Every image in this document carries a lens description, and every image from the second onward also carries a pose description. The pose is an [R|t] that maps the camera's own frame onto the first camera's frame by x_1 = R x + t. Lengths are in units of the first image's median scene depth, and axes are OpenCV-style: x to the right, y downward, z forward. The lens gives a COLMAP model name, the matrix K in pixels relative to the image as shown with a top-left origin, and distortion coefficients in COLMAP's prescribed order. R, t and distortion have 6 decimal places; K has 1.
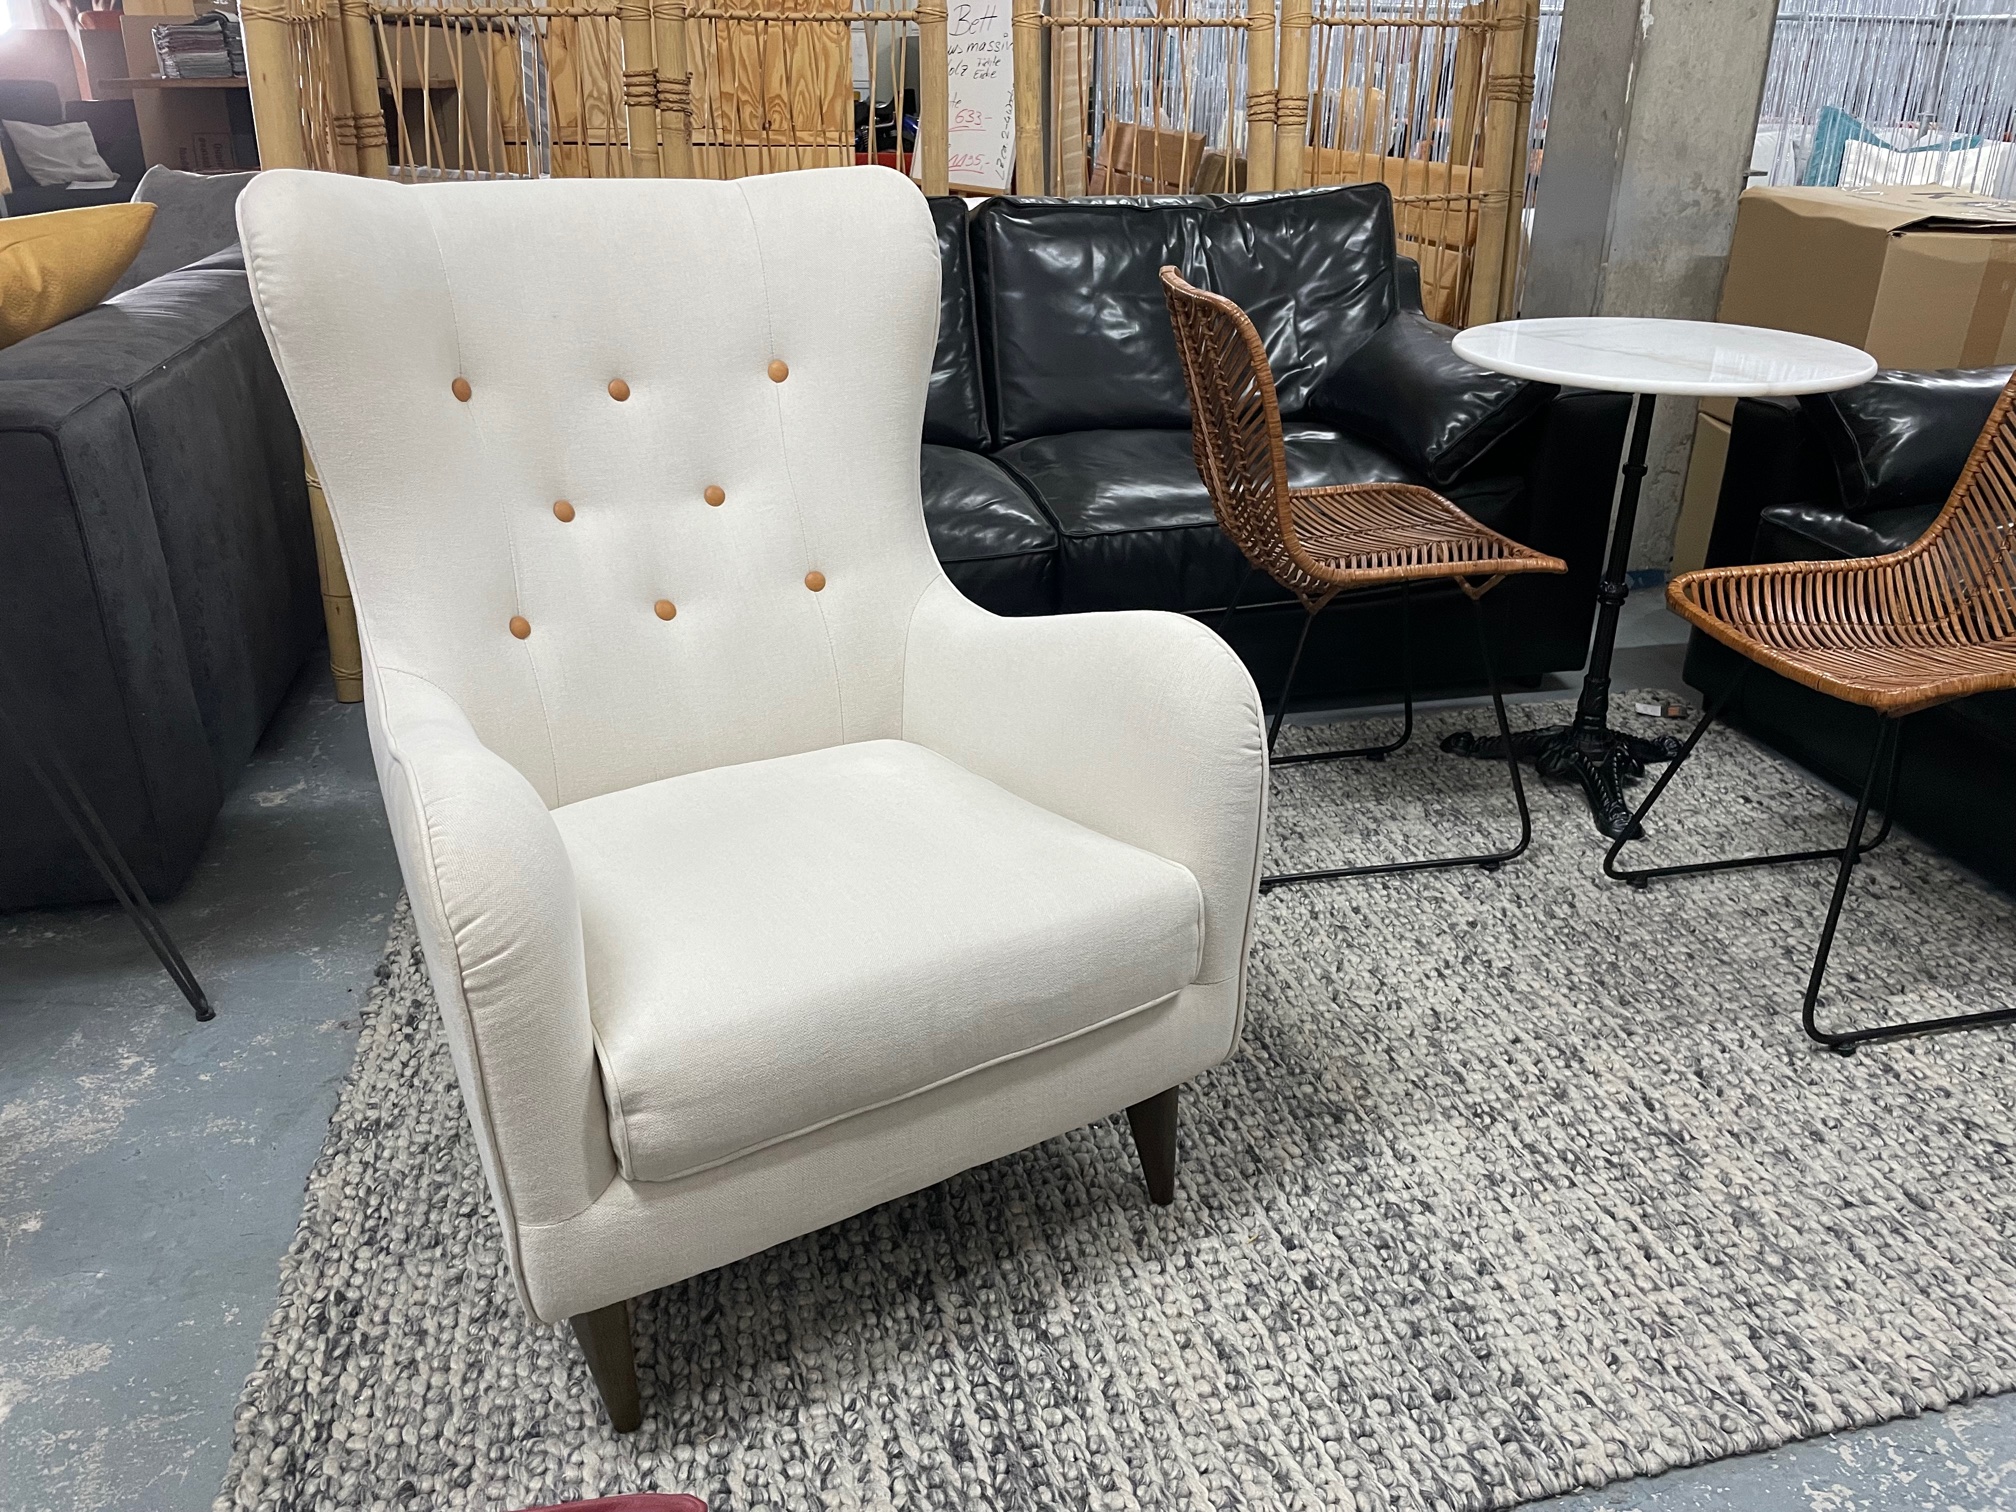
lens RADIAL K [[1518.6, 0, 988.0], [0, 1518.6, 747.8], [0, 0, 1]] dist [0.094676, -0.119288]
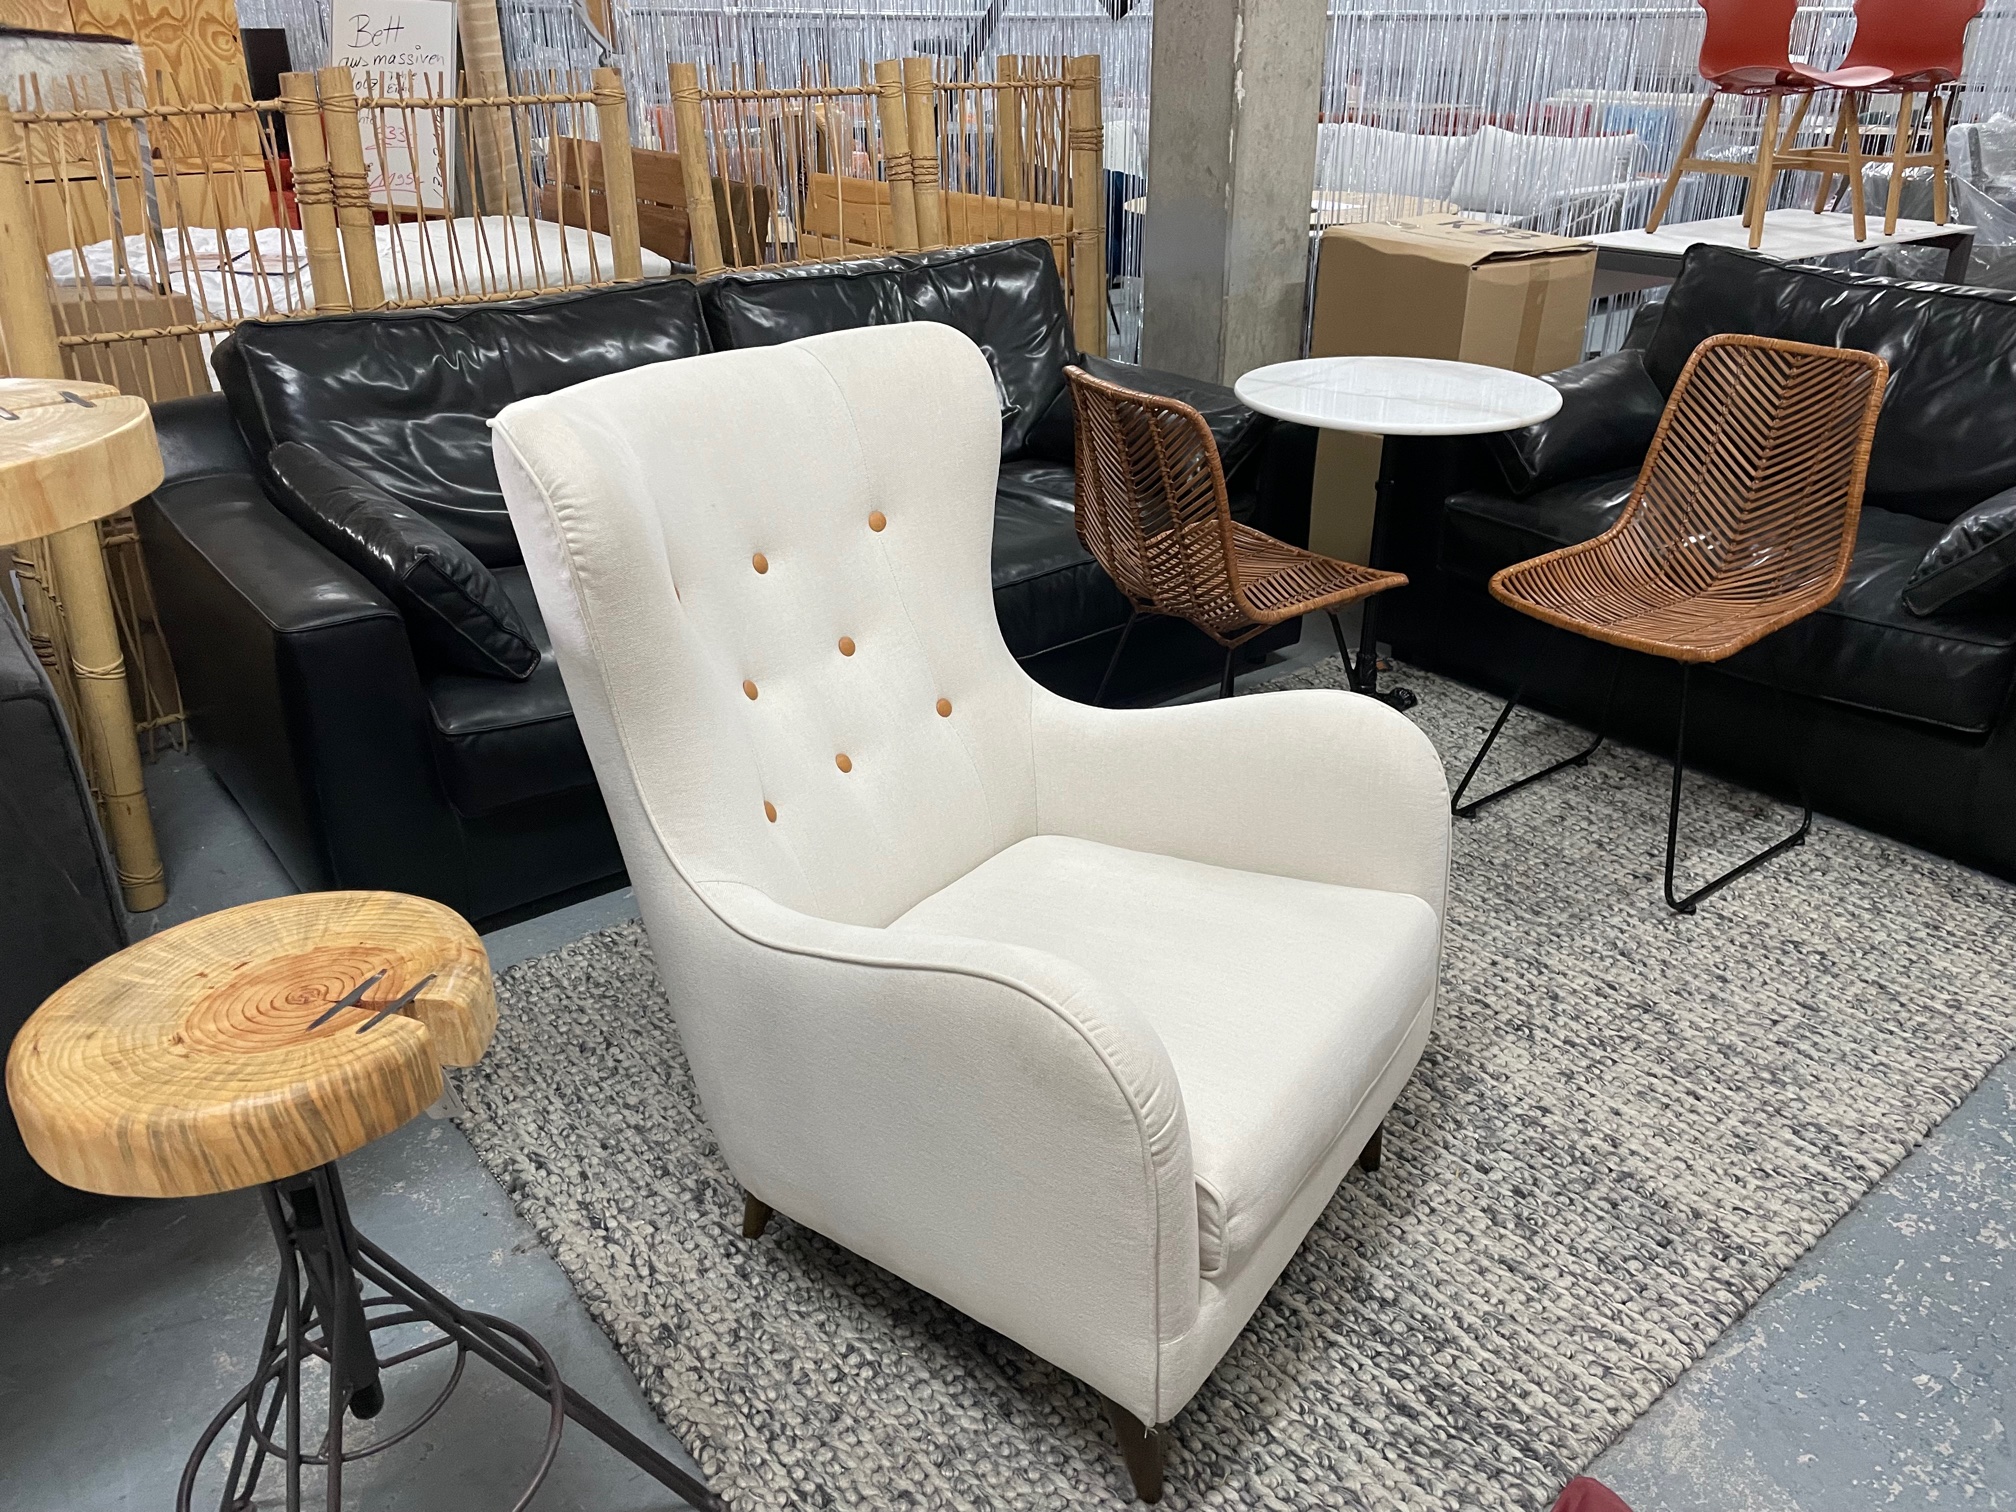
lens RADIAL K [[1518.6, 0, 988.0], [0, 1518.6, 747.8], [0, 0, 1]] dist [0.094676, -0.119288]
pose [[0.901239, -0.192301, 0.388314, -0.624750], [0.183577, 0.981182, 0.059837, -0.173202], [-0.392514, 0.017358, 0.919582, -0.000542]]
